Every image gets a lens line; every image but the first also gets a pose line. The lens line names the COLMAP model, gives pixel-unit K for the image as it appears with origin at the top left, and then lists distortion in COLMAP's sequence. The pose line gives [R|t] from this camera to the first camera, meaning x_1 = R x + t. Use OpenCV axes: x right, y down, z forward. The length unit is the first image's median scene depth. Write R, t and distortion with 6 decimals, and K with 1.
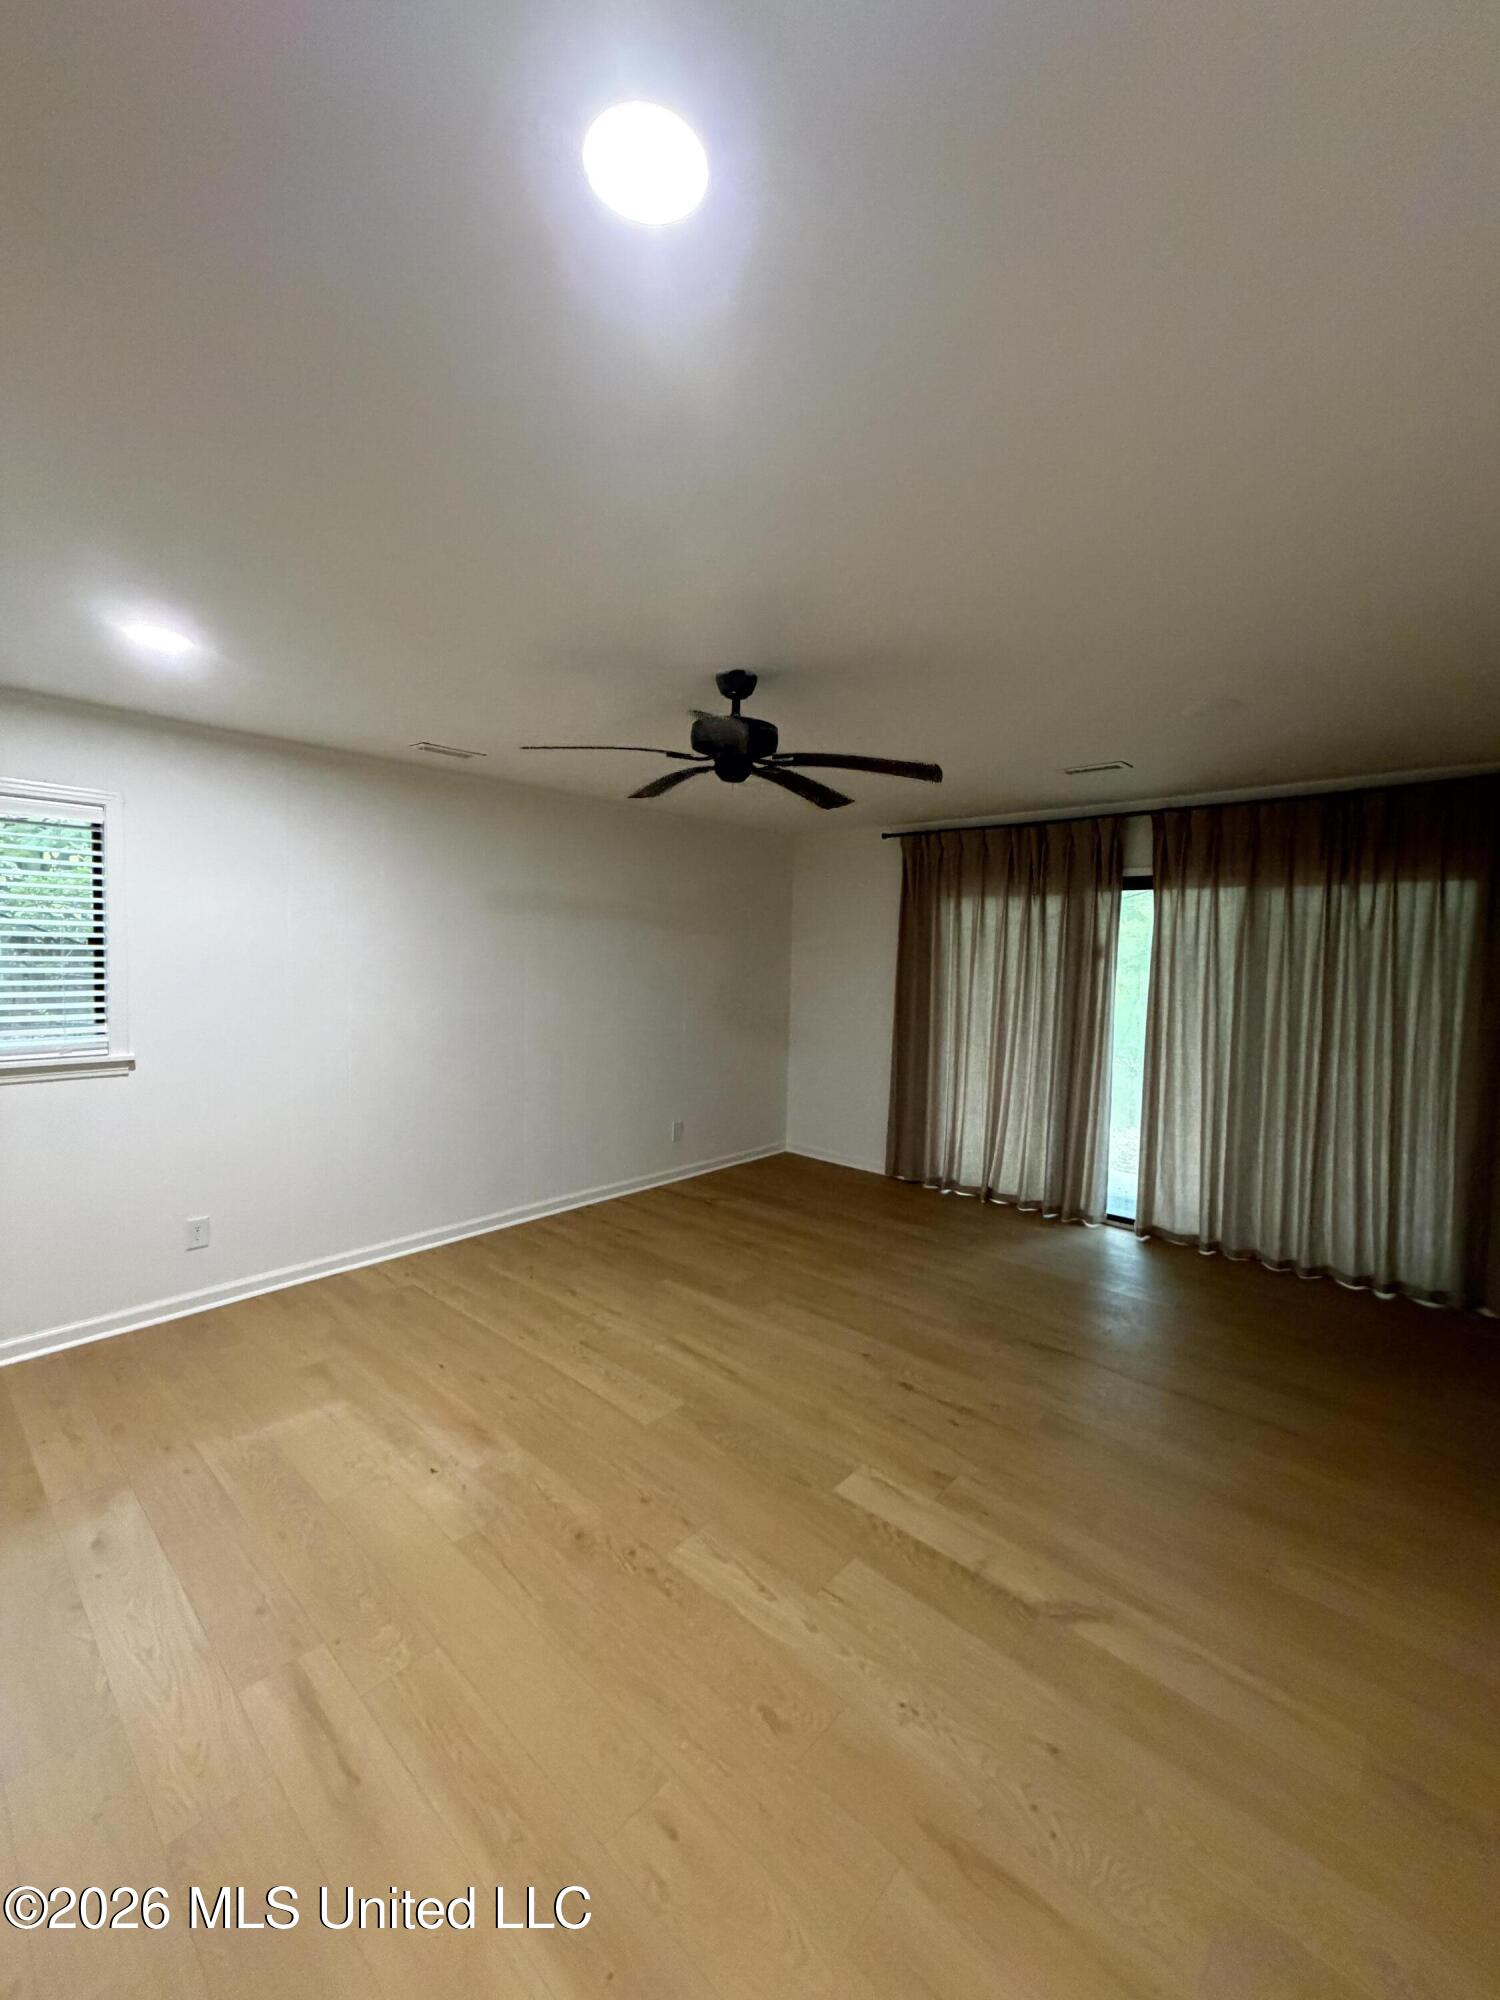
lens RADIAL K [[799.5, 0, 749.2], [0, 799.5, 997.0], [0, 0, 1]] dist [0.000548, 0.000738]
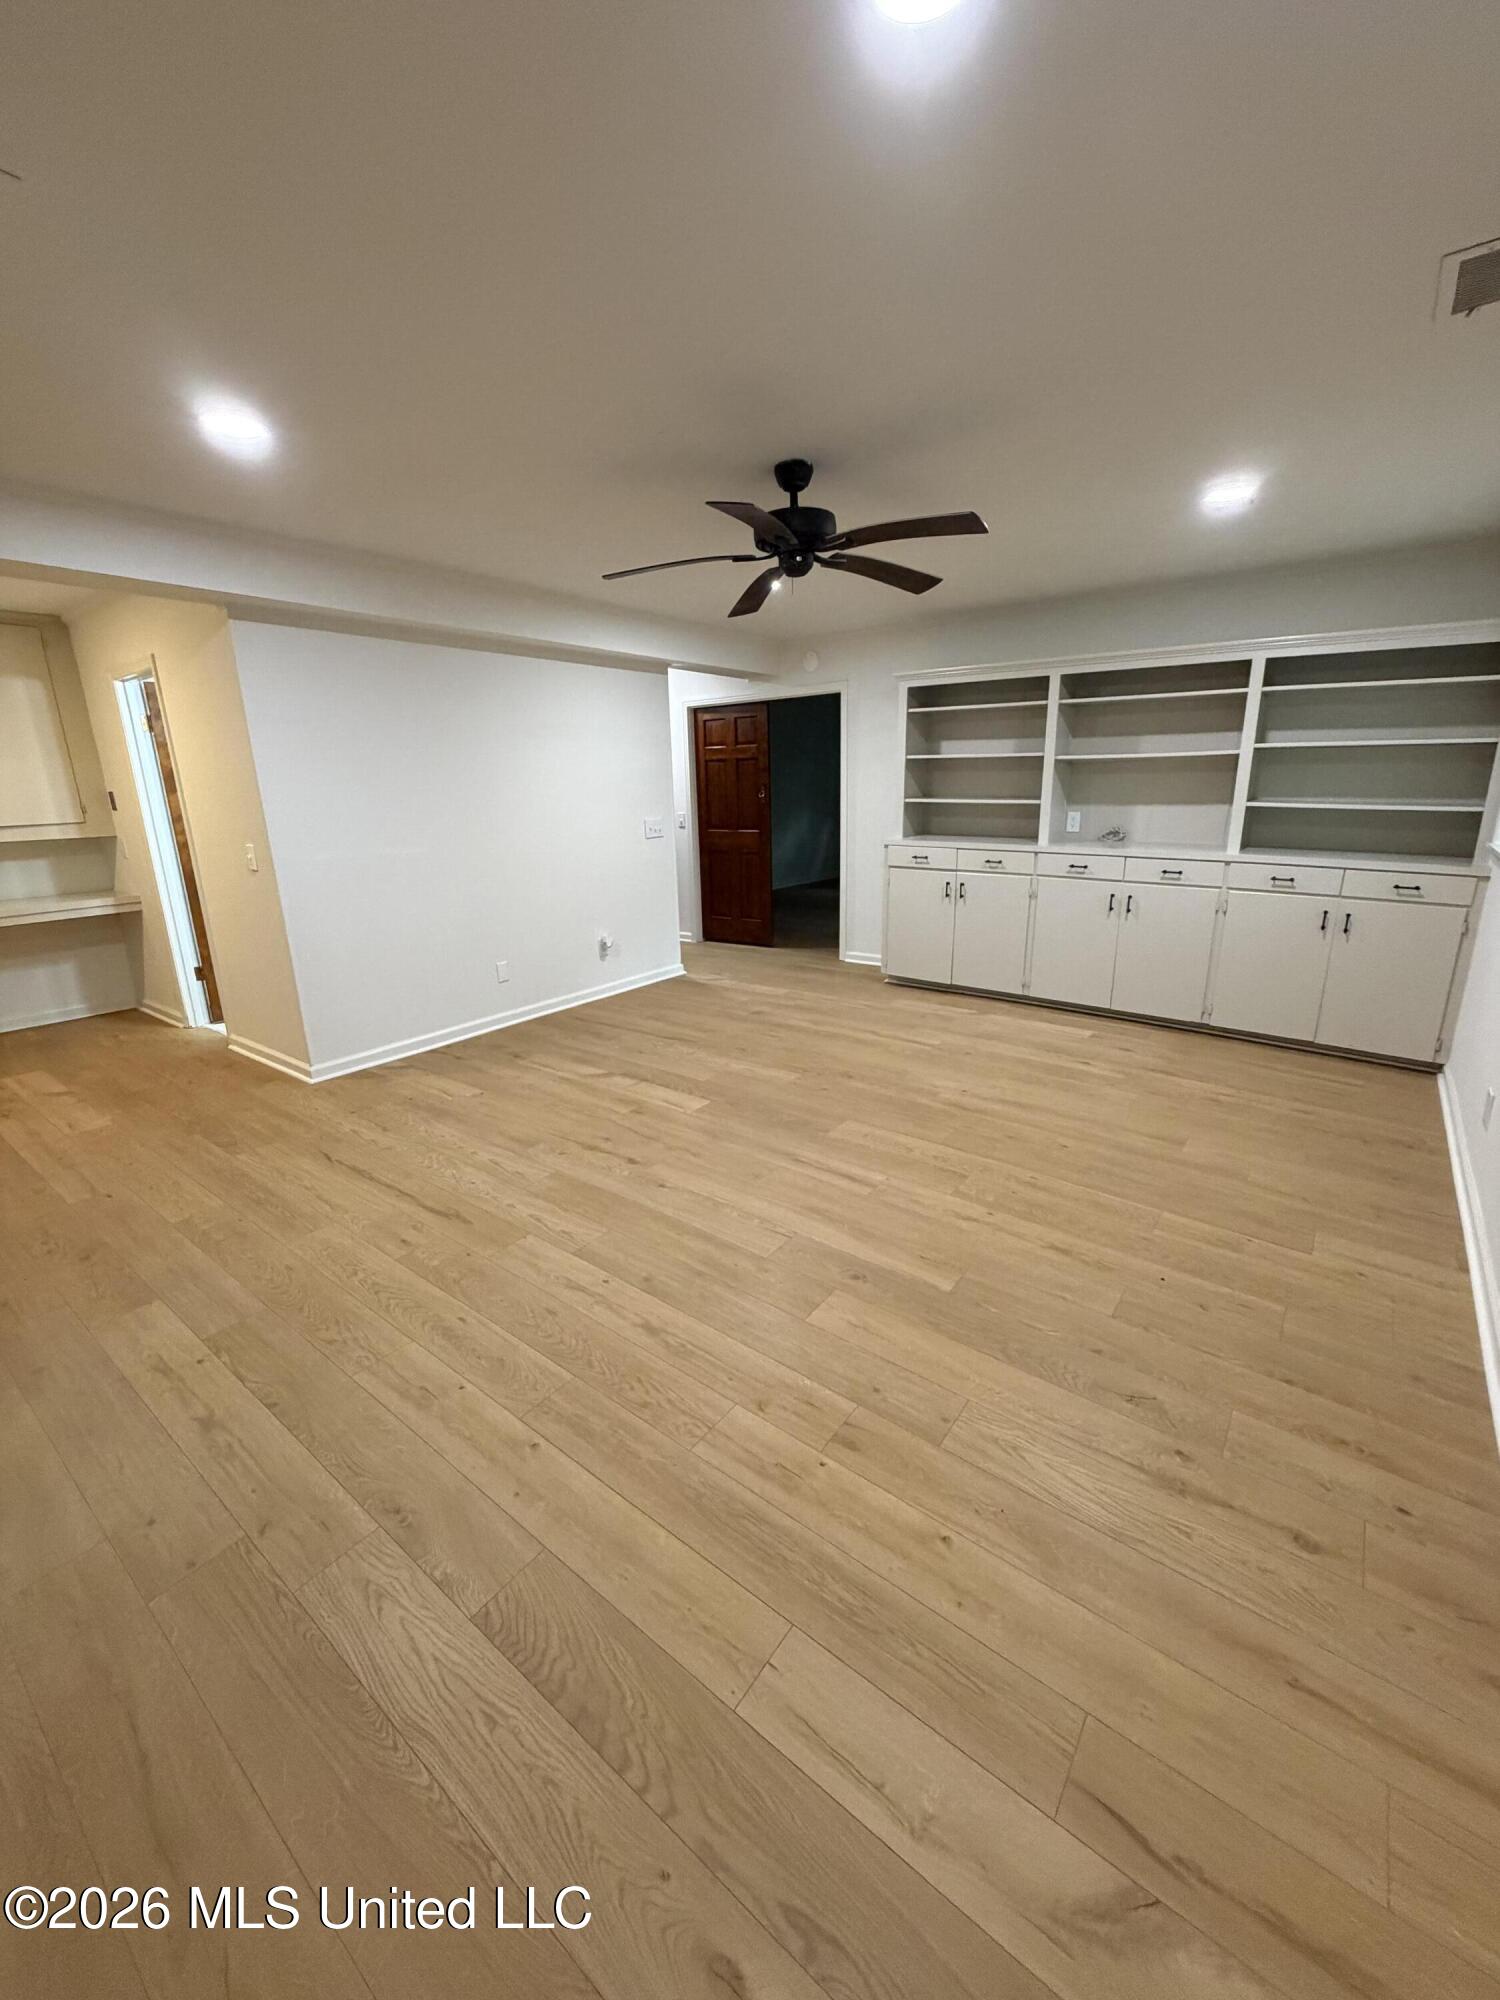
lens RADIAL K [[799.5, 0, 748.6], [0, 799.5, 994.5], [0, 0, 1]] dist [0.000548, 0.000738]
pose [[-0.996713, 0.019787, -0.078563, 0.109924], [-0.005994, 0.949046, 0.315081, -0.062199], [0.080794, 0.314516, -0.945807, 1.782690]]
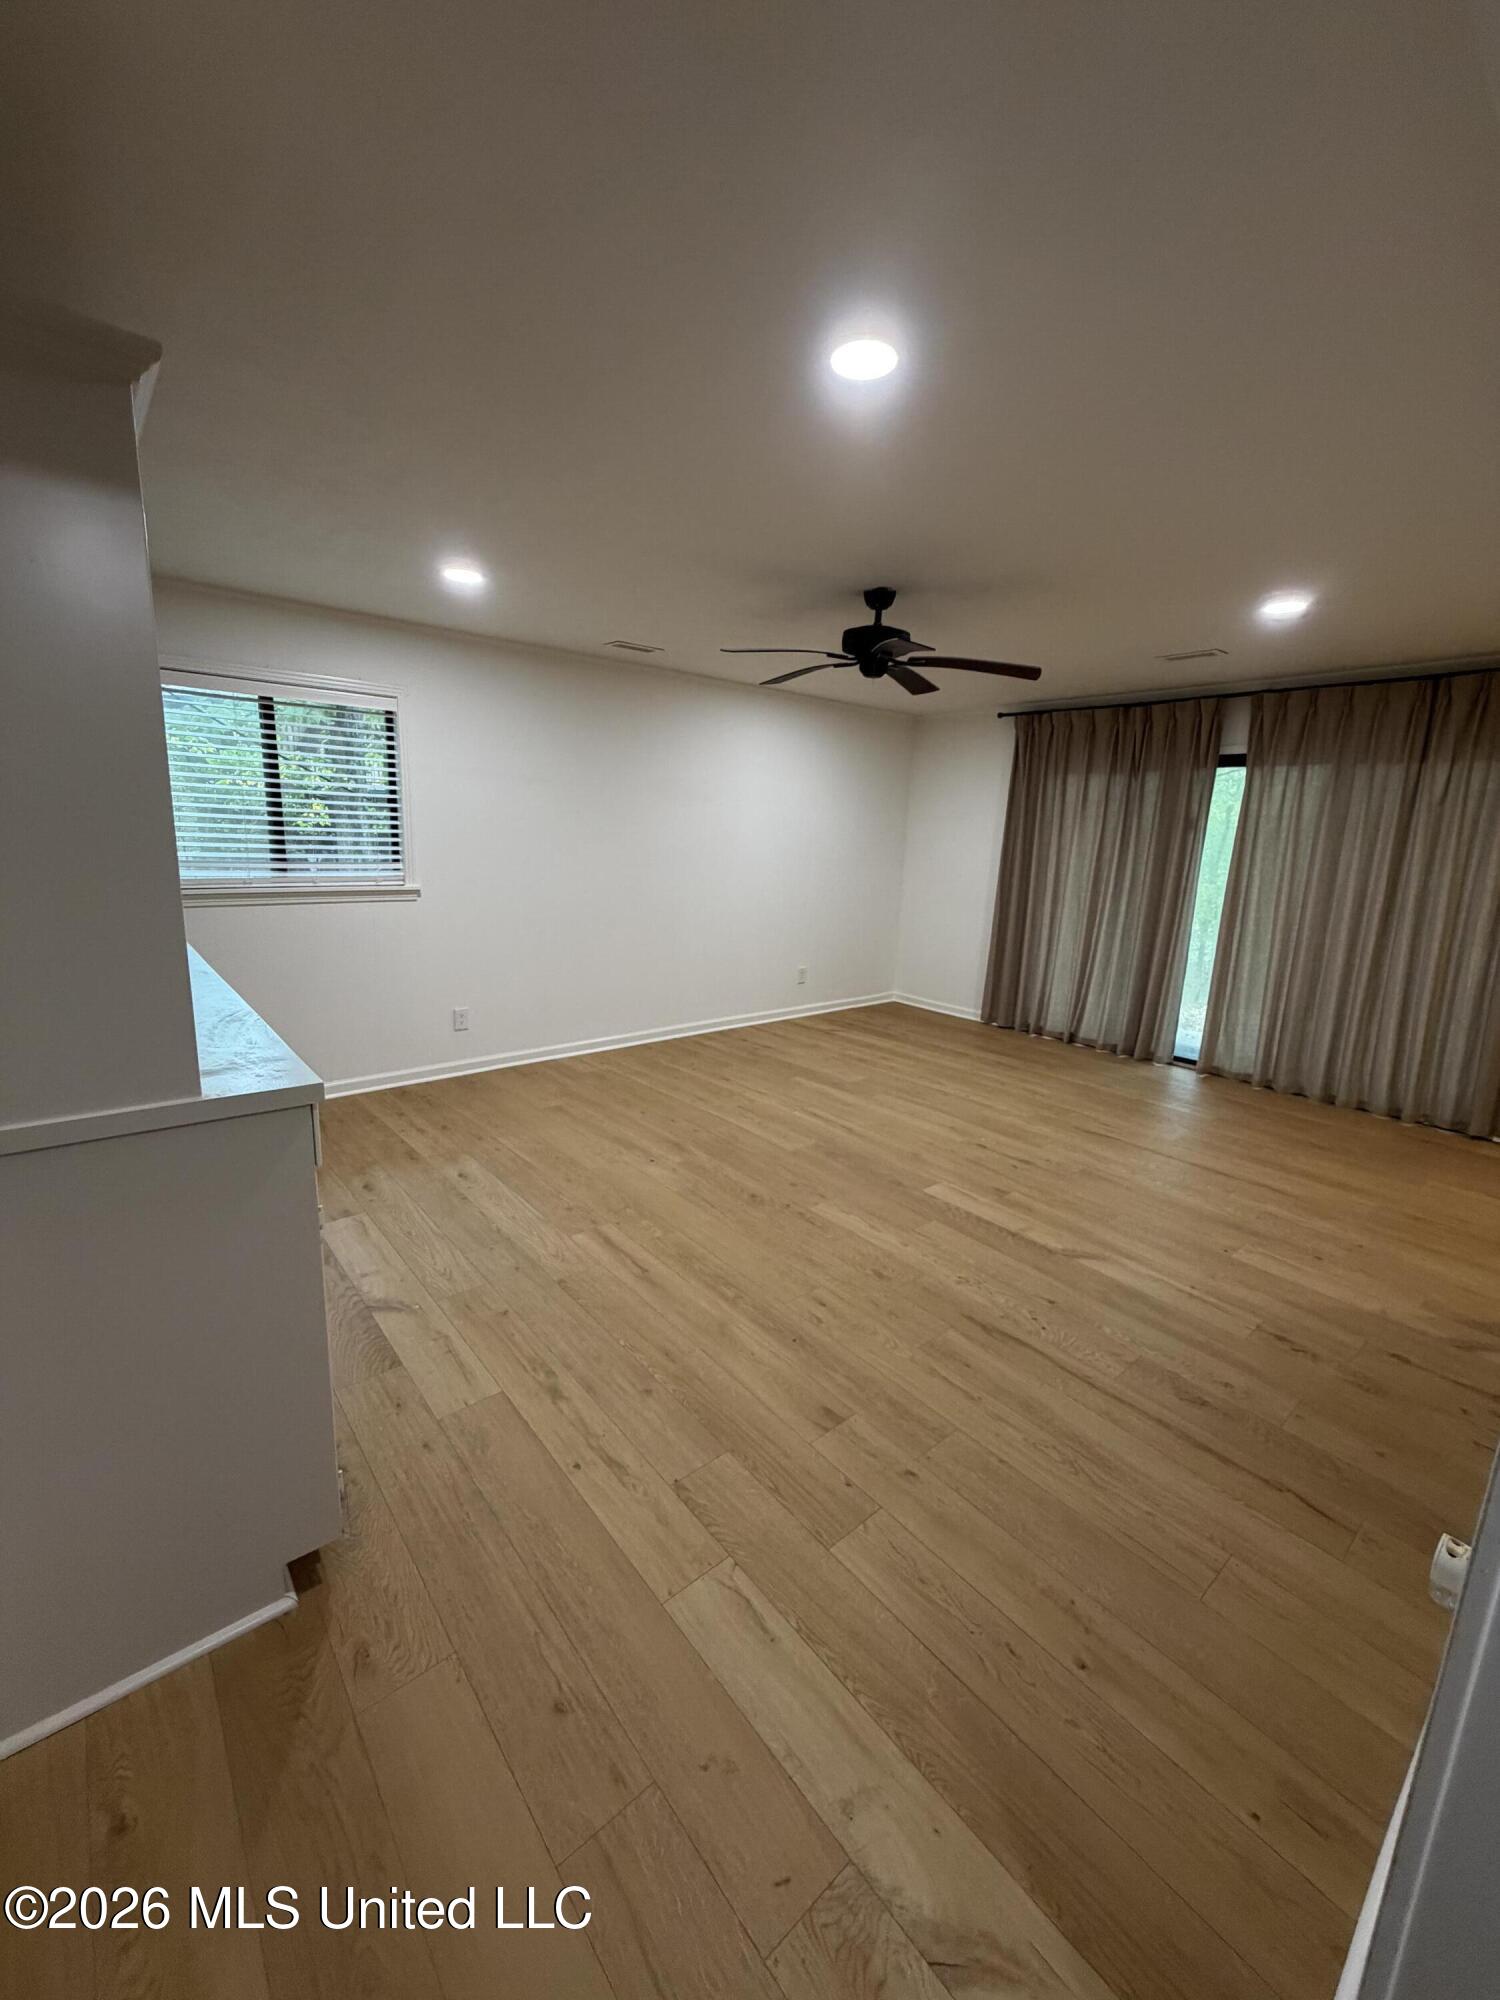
lens RADIAL K [[799.5, 0, 748.0], [0, 799.5, 993.3], [0, 0, 1]] dist [0.000548, 0.000738]
pose [[0.990801, 0.042439, -0.128499, -0.027249], [-0.023672, 0.989266, 0.144195, 0.044068], [0.133239, -0.139826, 0.981171, -0.302830]]
